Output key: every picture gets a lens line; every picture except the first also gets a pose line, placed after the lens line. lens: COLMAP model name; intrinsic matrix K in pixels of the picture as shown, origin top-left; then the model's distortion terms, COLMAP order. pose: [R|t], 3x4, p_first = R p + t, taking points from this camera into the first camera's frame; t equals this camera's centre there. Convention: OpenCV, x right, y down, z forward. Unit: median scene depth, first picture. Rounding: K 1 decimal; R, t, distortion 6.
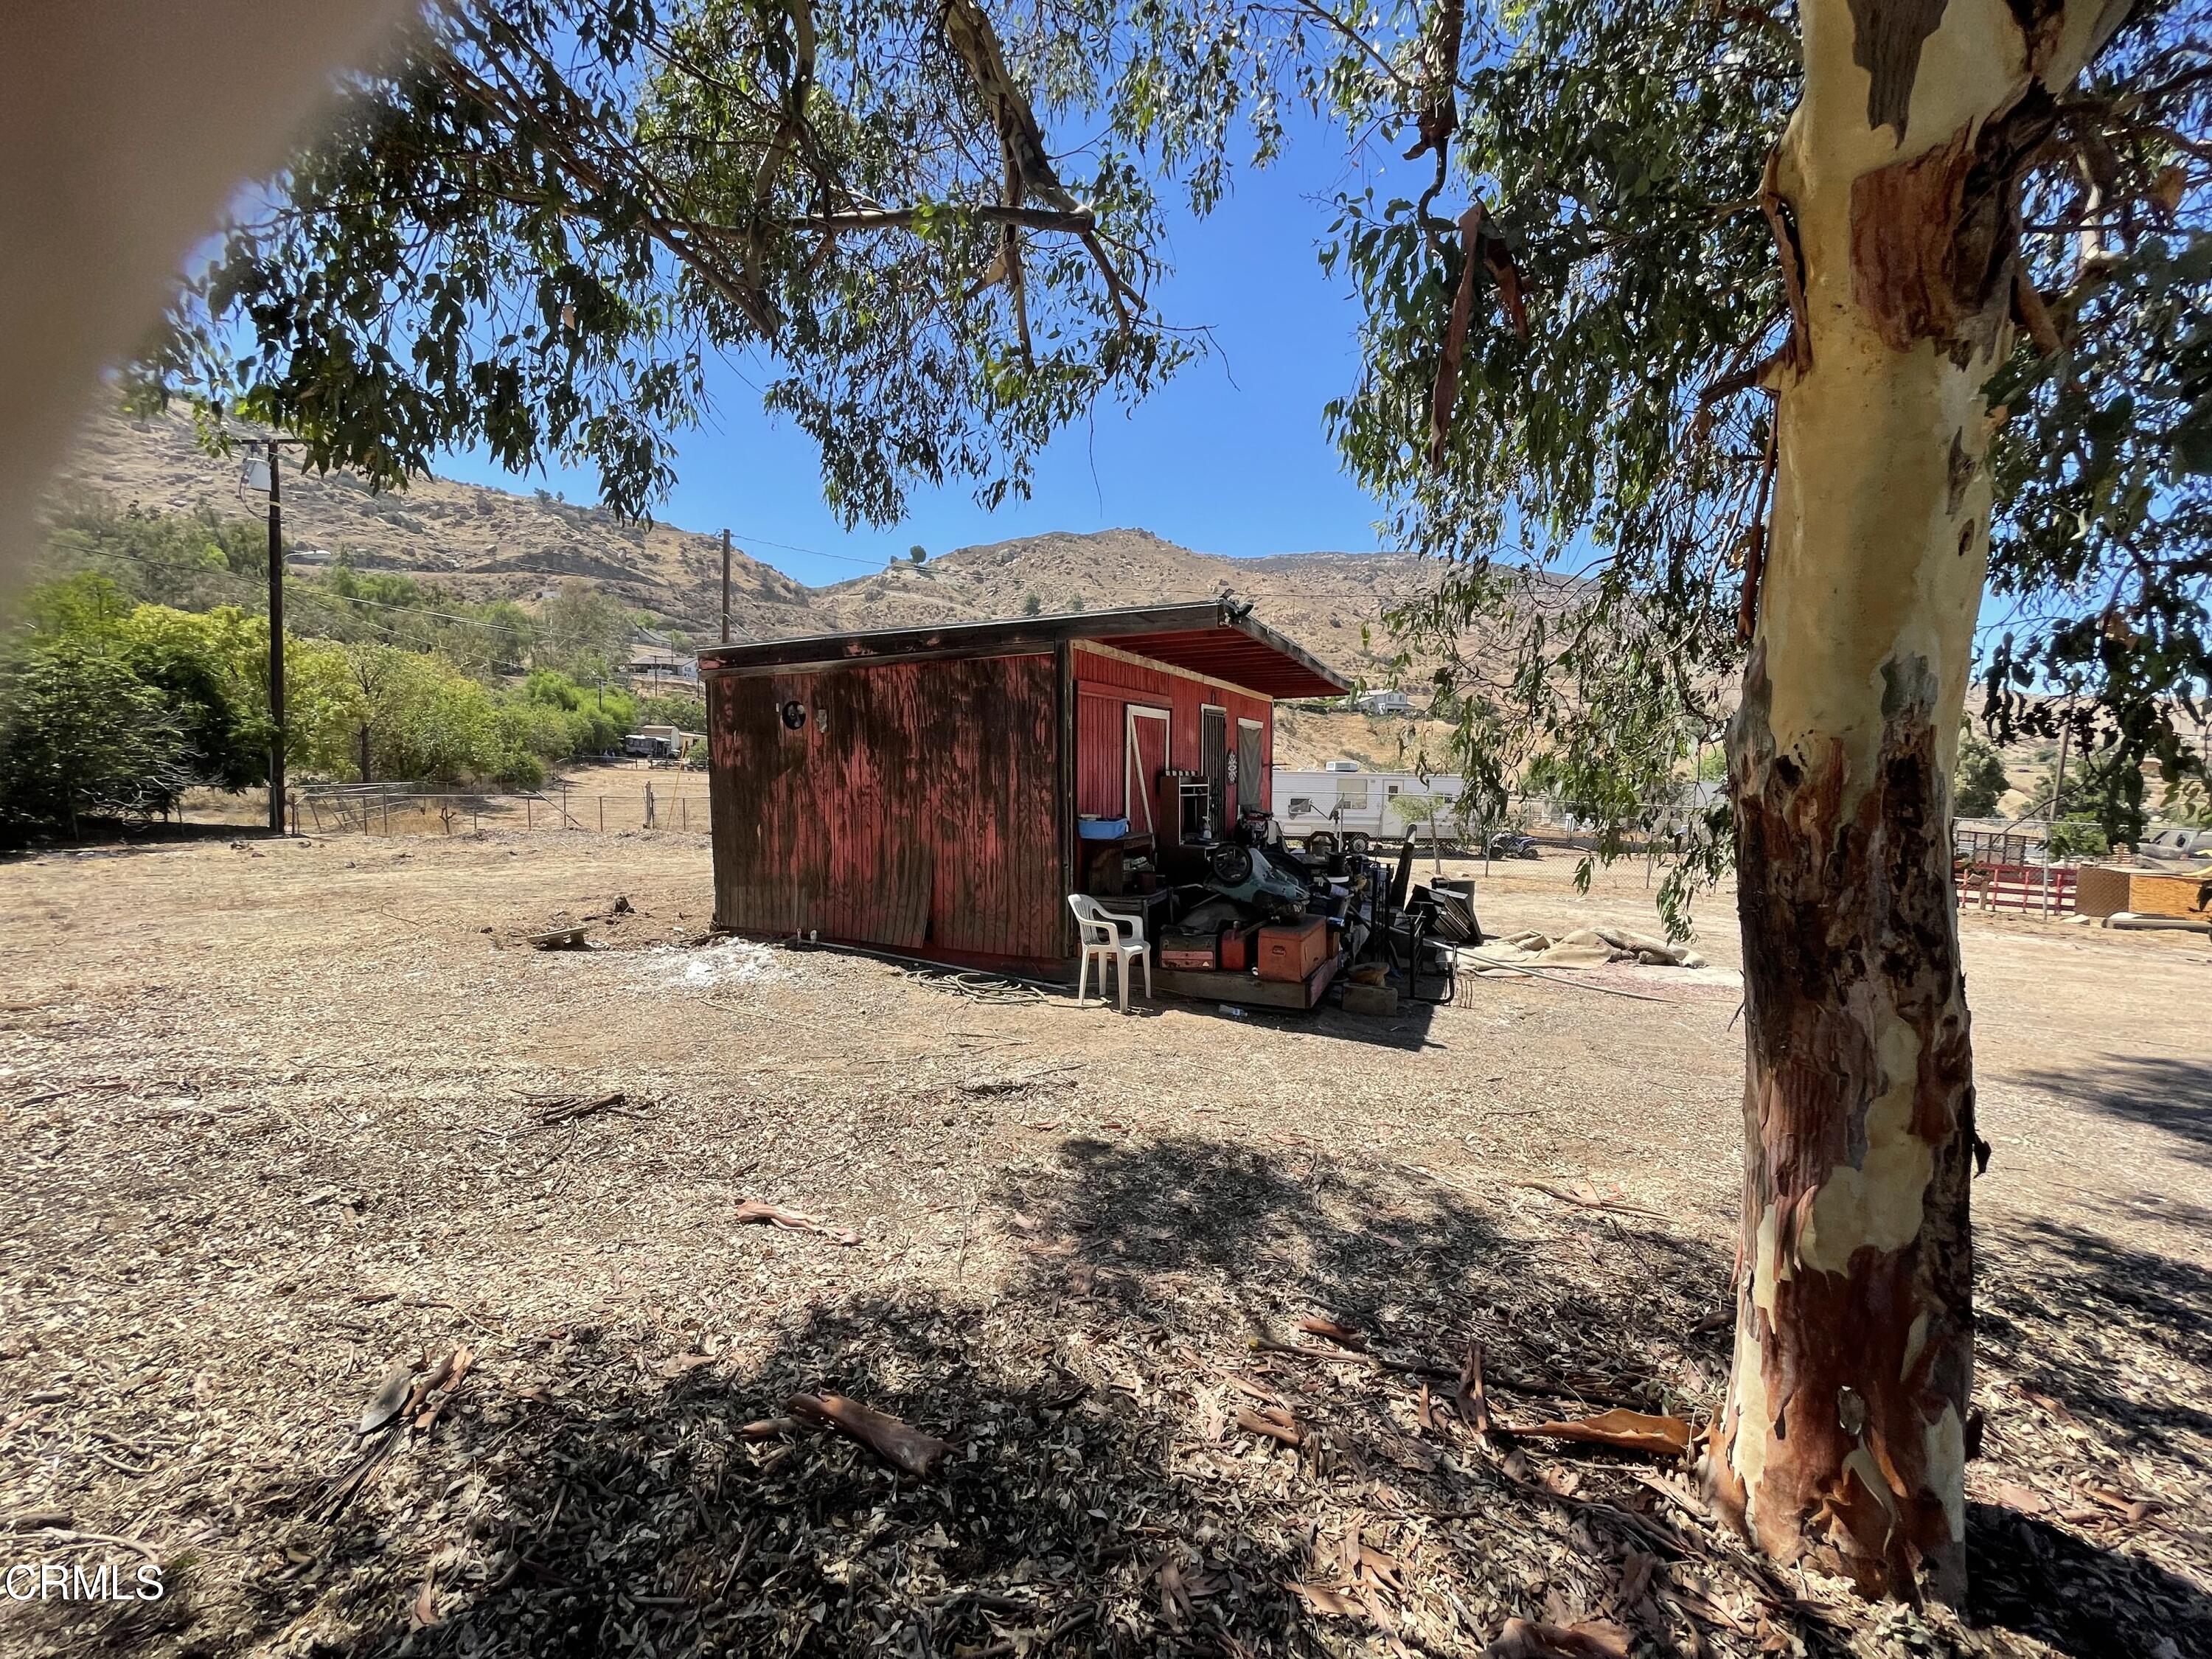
lens RADIAL K [[902.3, 0, 1106.0], [0, 902.3, 829.5], [0, 0, 1]] dist [0.000138, 0.000188]
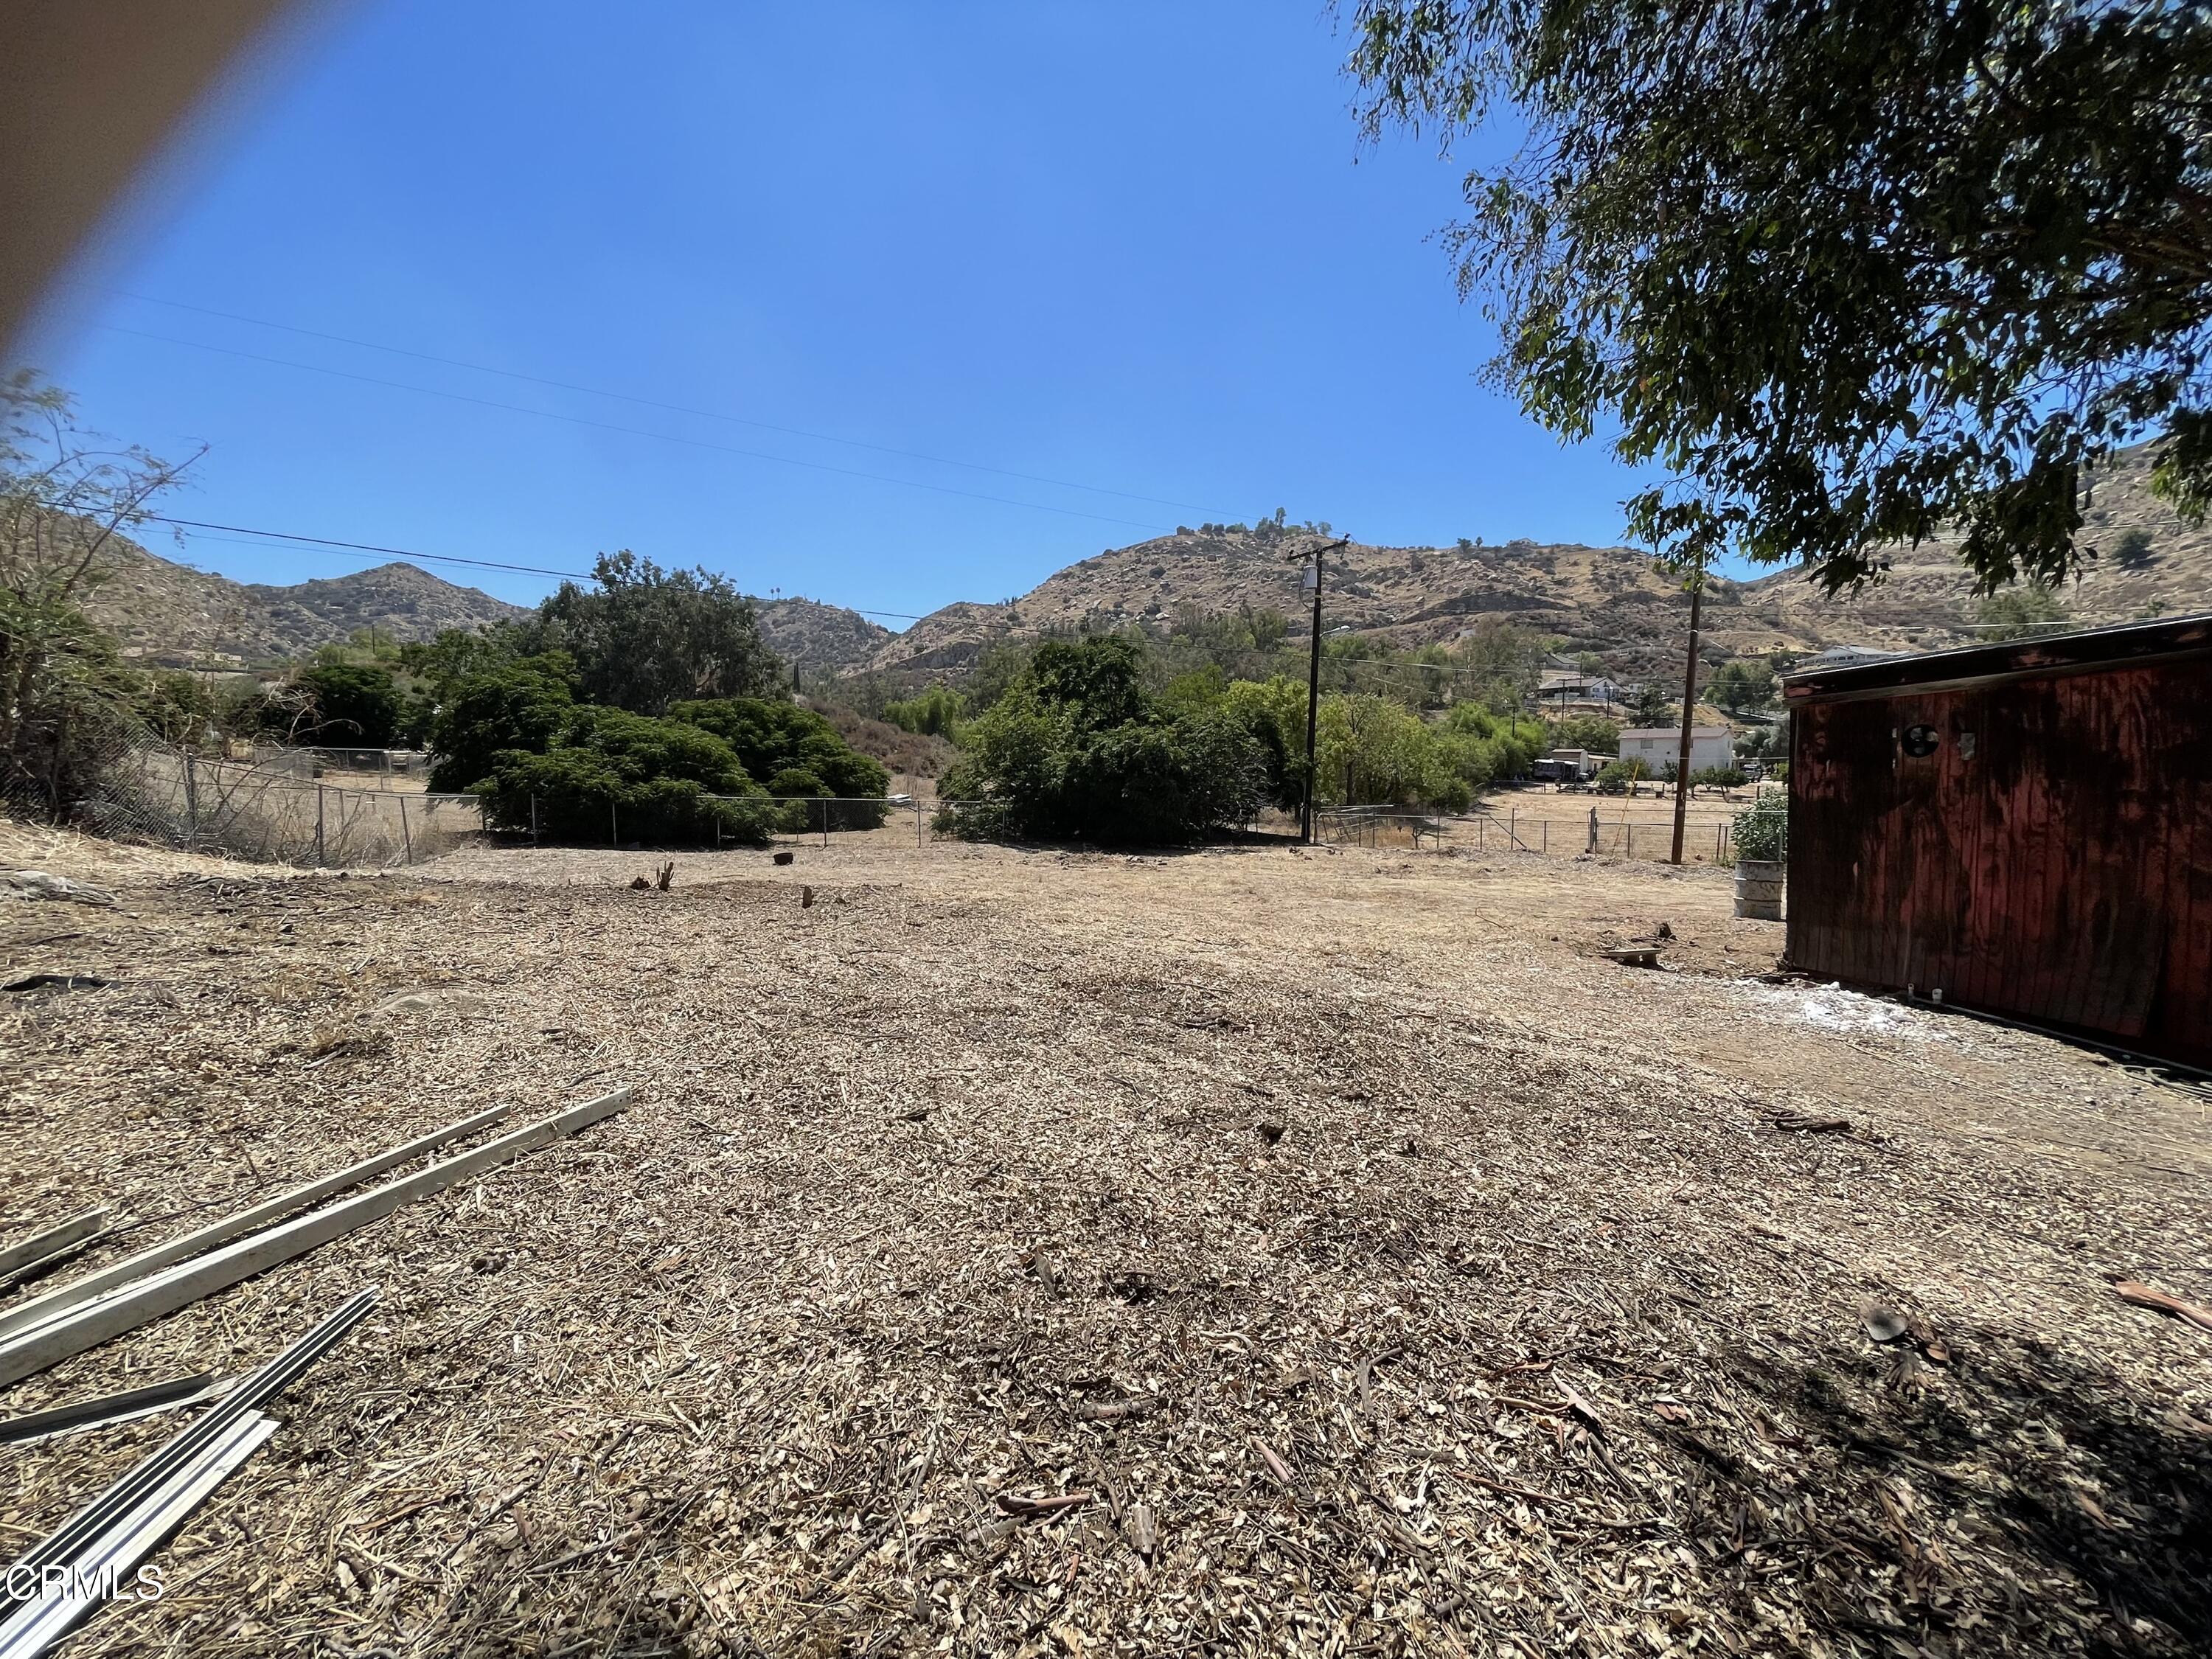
lens RADIAL K [[902.3, 0, 1106.0], [0, 902.3, 829.5], [0, 0, 1]] dist [0.000138, 0.000188]
pose [[0.601496, 0.032765, -0.798204, -0.121297], [-0.053430, 0.998571, 0.000727, 0.001527], [0.797087, 0.042211, 0.602387, -0.165712]]
